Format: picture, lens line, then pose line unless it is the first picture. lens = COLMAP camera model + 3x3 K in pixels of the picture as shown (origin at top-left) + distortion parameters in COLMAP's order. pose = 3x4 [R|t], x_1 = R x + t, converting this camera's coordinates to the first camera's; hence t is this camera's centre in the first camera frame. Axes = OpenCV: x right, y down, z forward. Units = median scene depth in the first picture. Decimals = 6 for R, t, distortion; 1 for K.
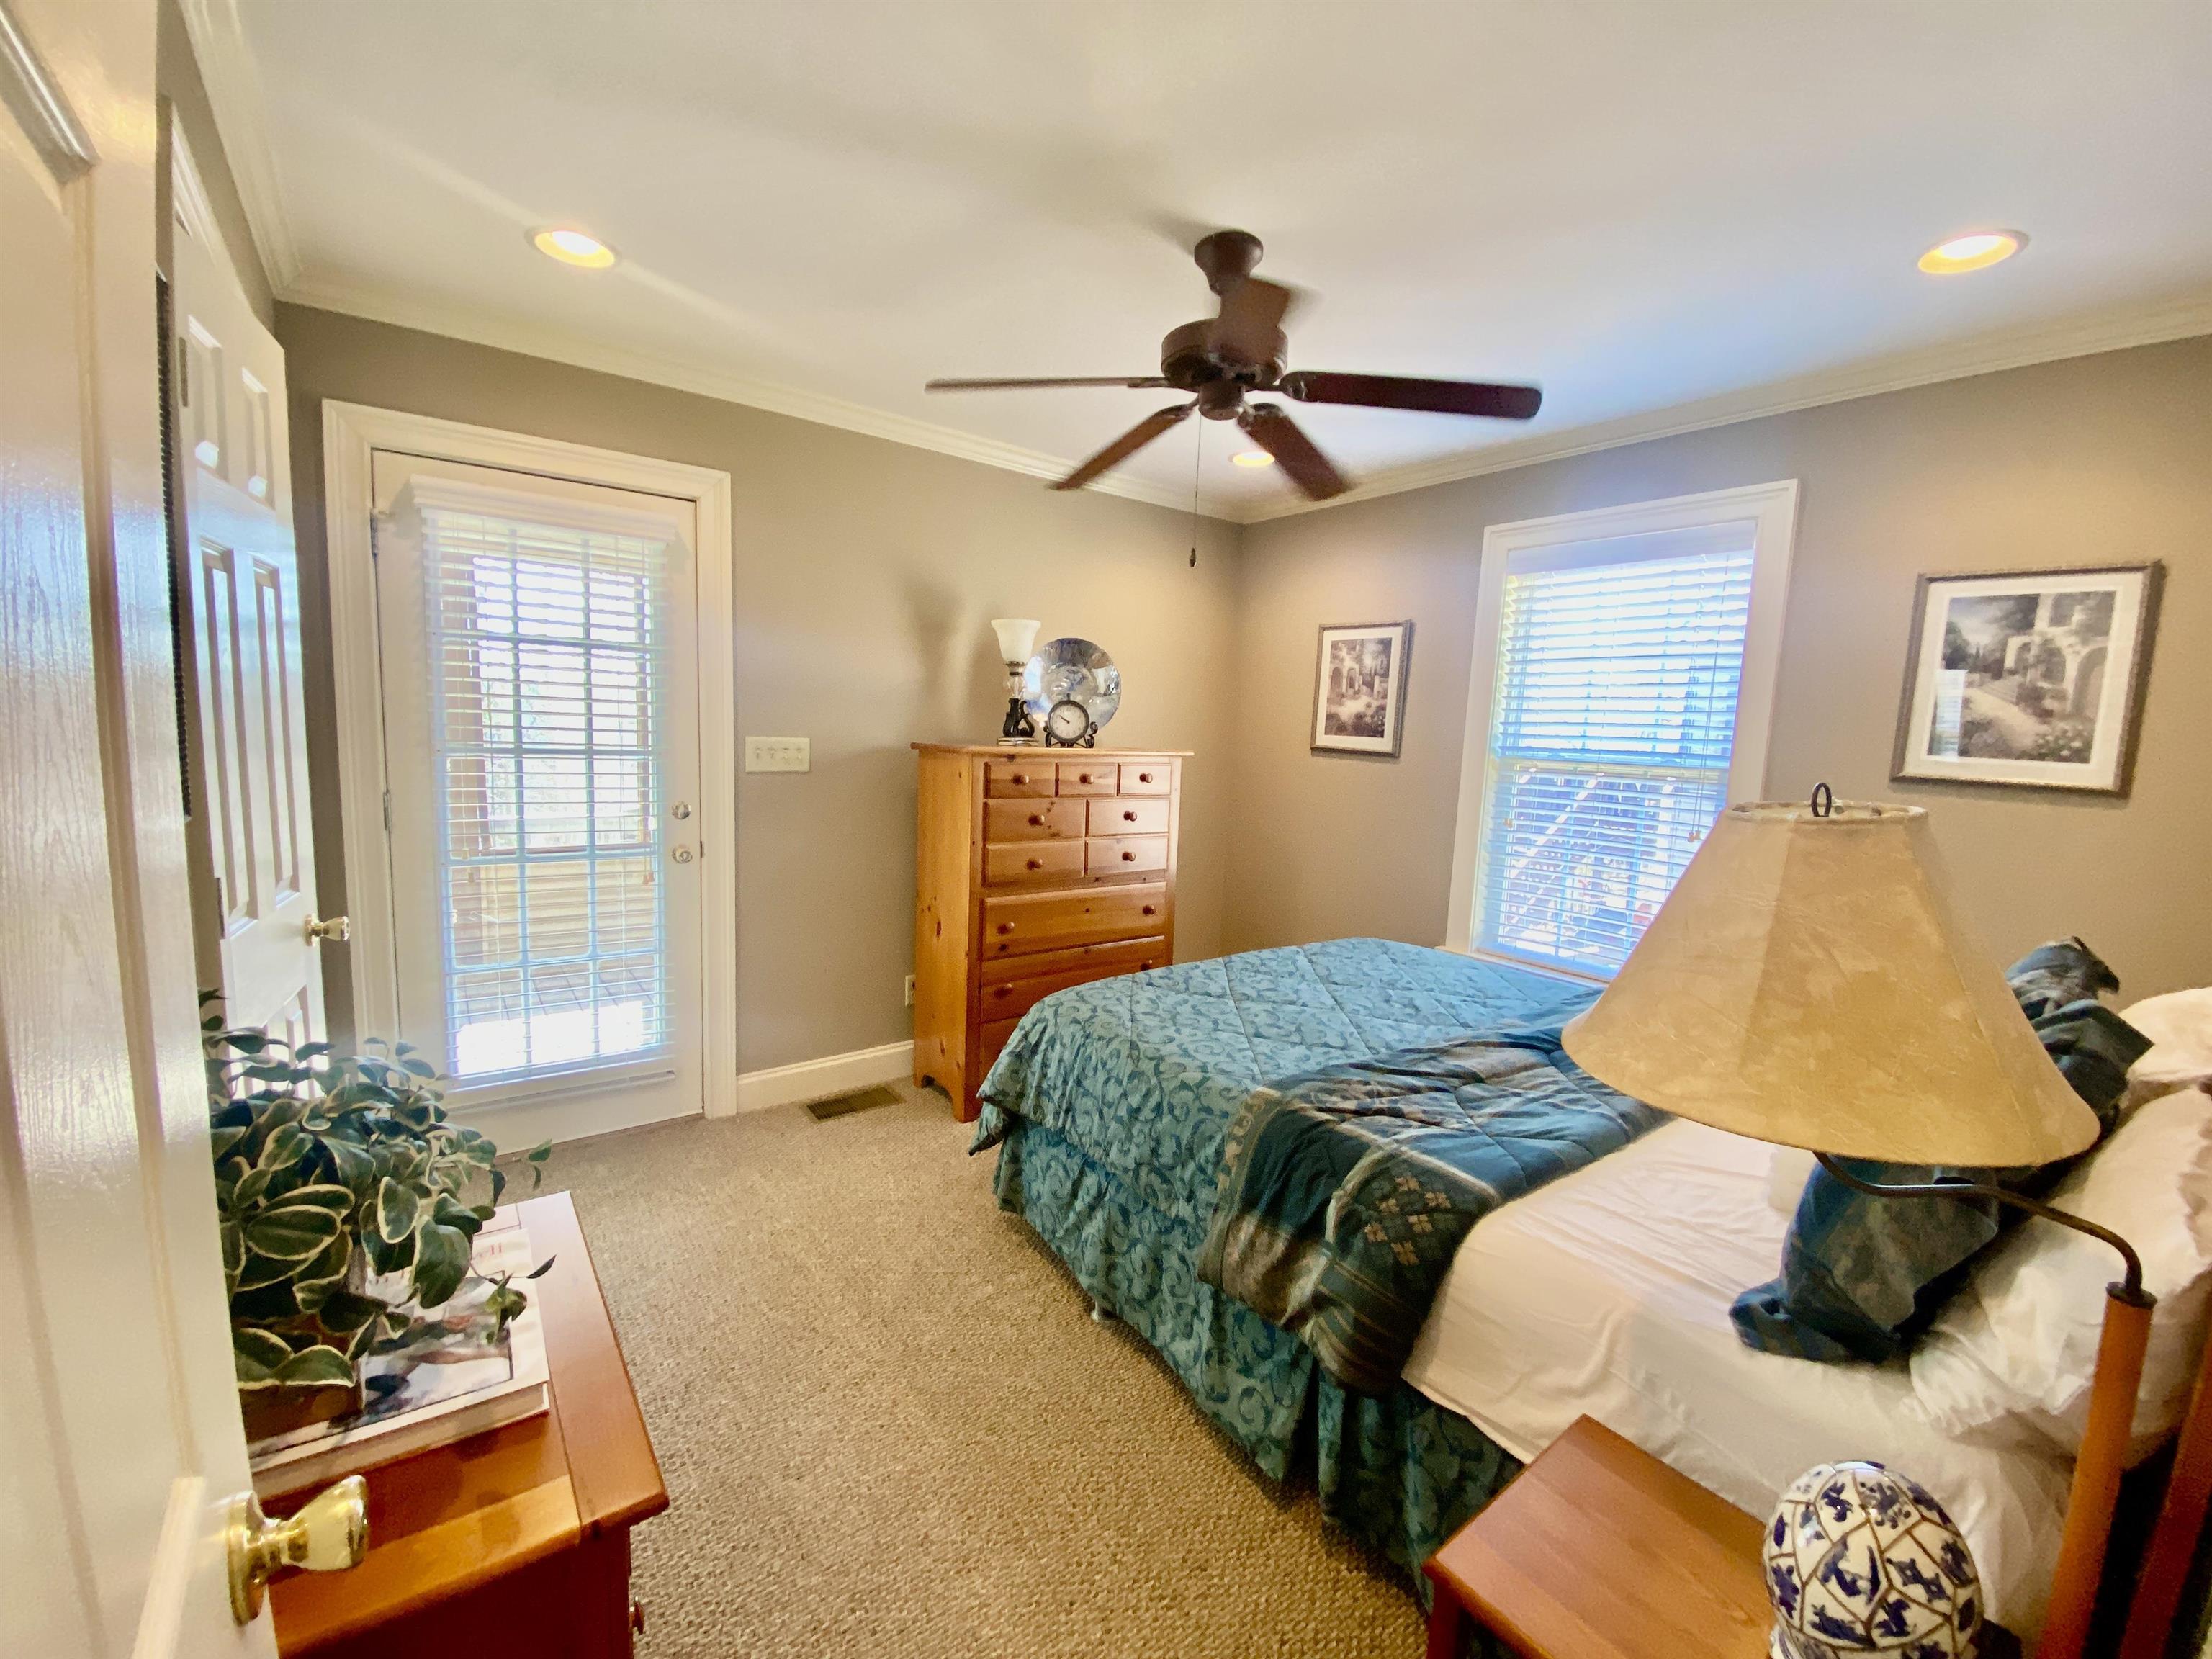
lens RADIAL K [[888.7, 0, 1106.0], [0, 888.7, 829.5], [0, 0, 1]] dist [0.027979, -0.026291]
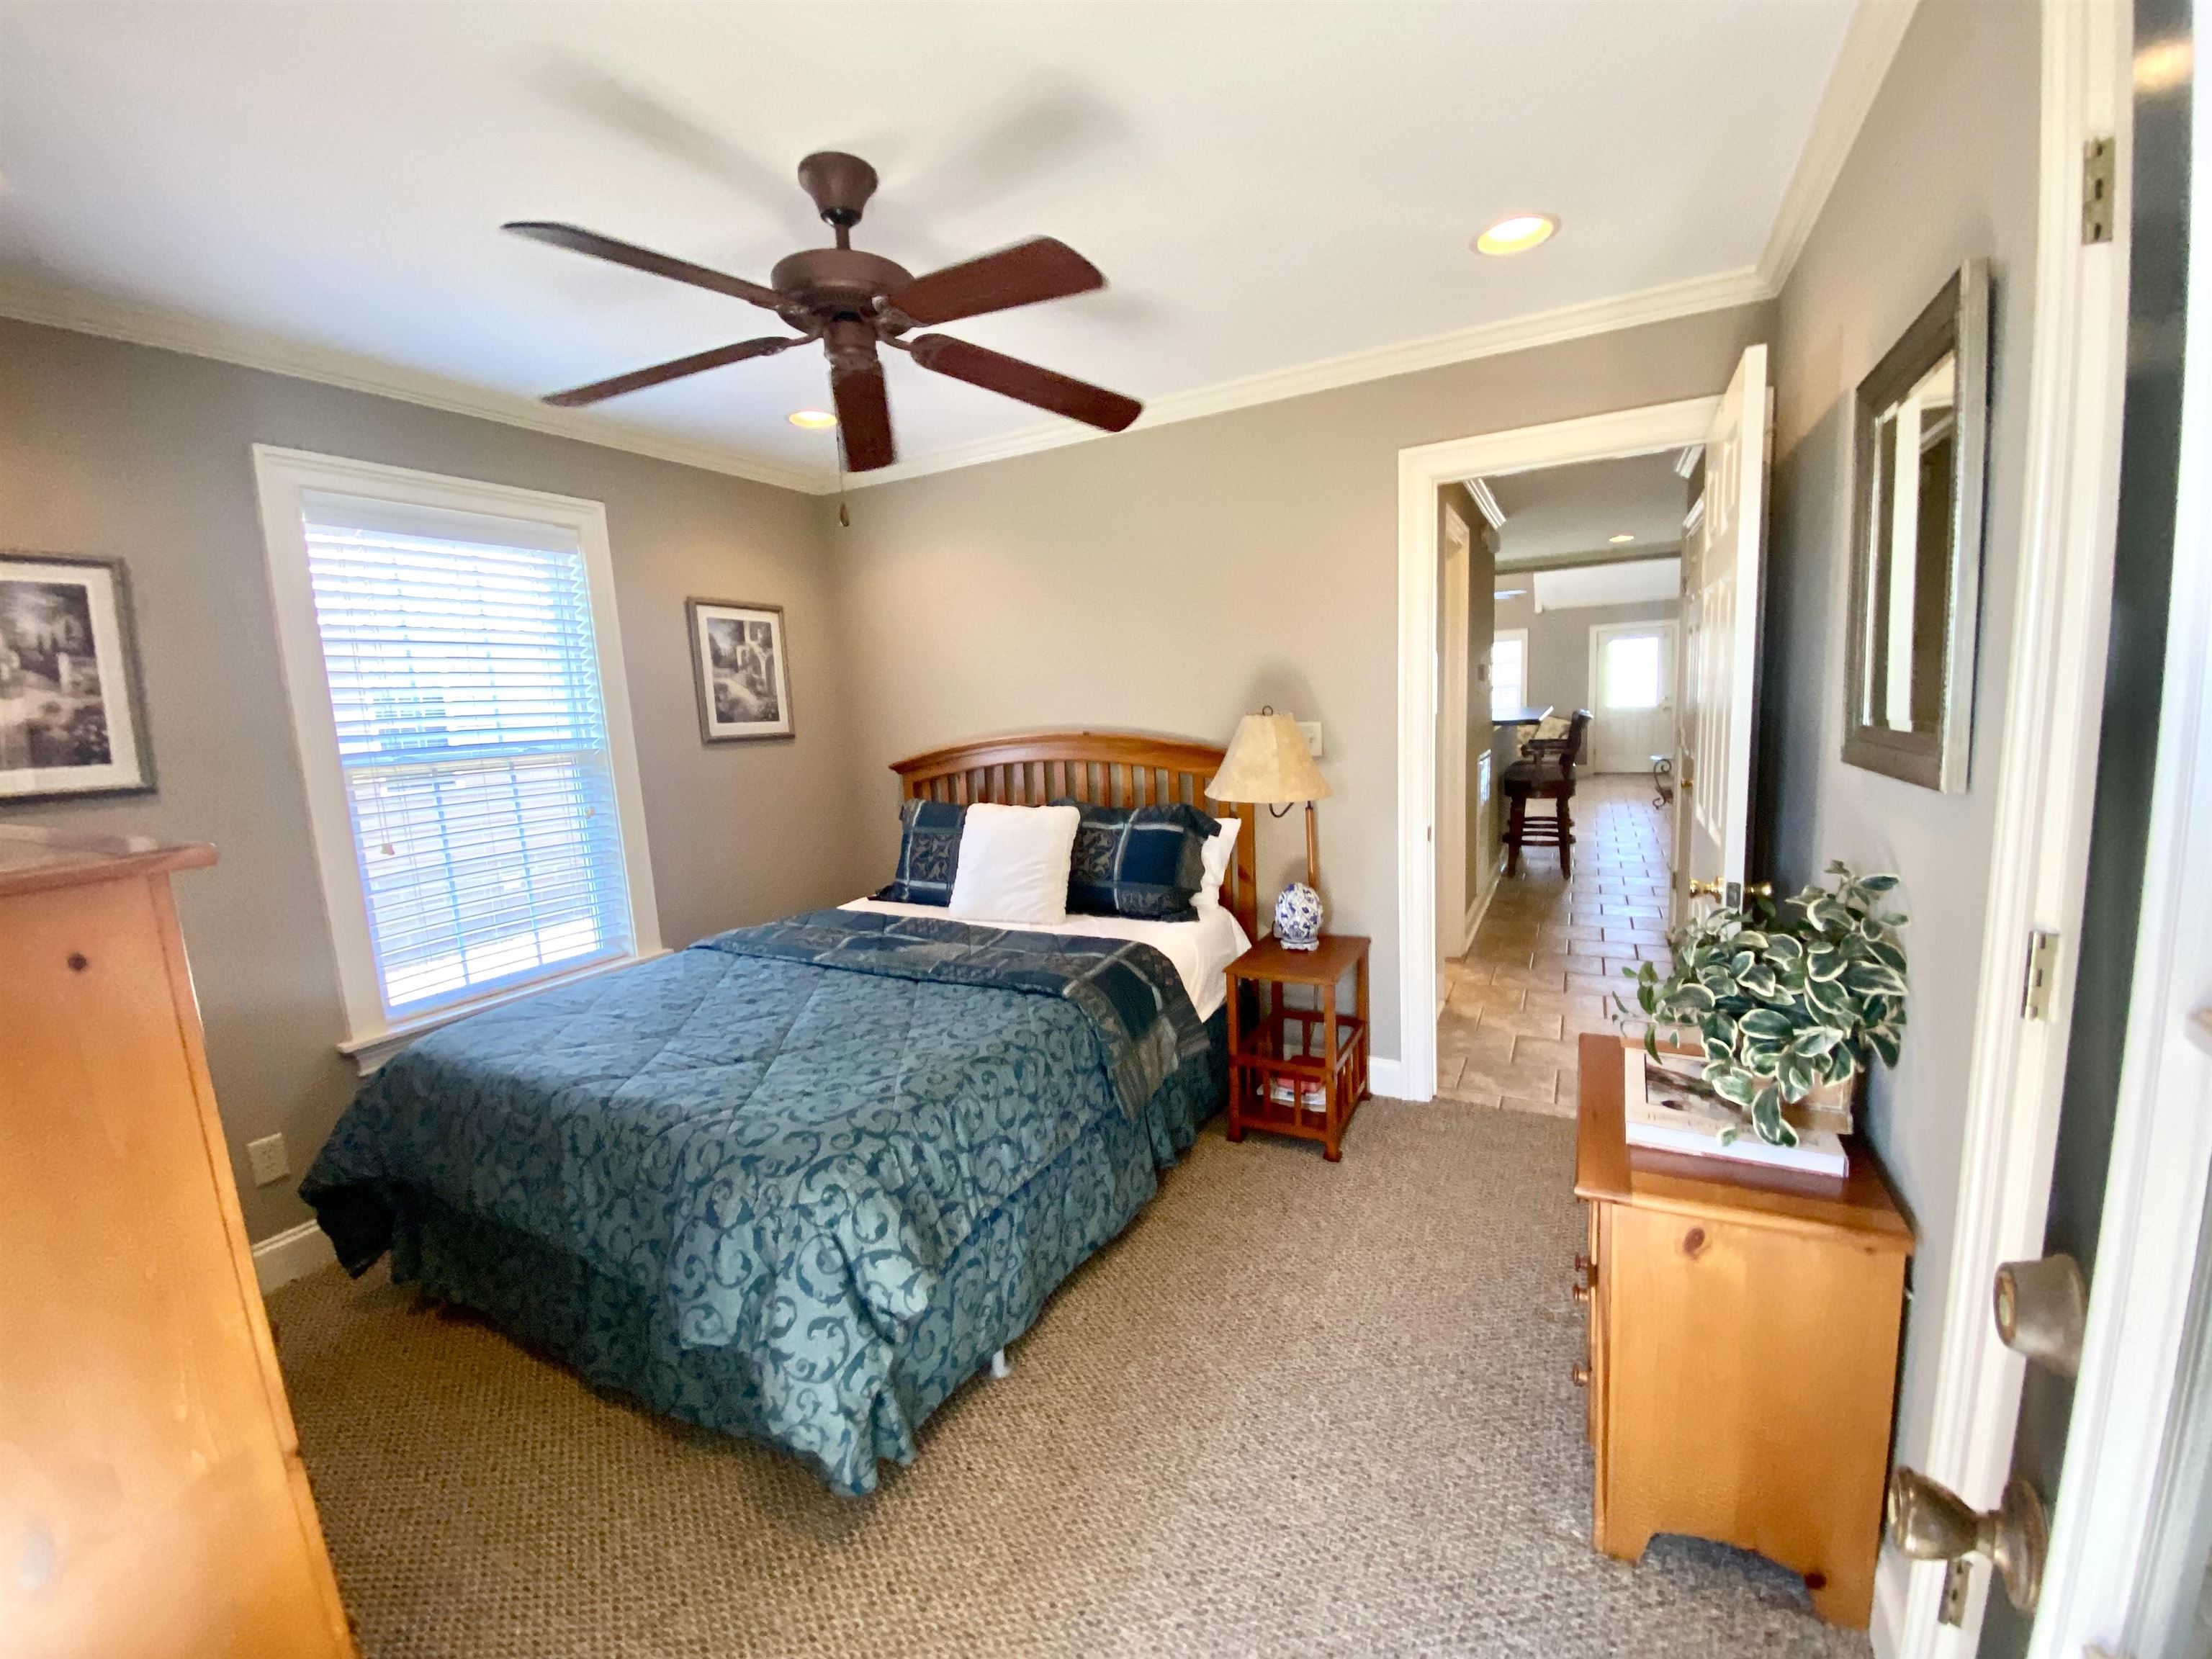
lens RADIAL K [[888.7, 0, 1106.0], [0, 888.7, 829.5], [0, 0, 1]] dist [0.027979, -0.026291]
pose [[-0.413739, -0.146515, 0.898529, -0.740599], [0.140934, 0.964759, 0.222209, -0.159312], [-0.899421, 0.218570, -0.378509, 1.066719]]
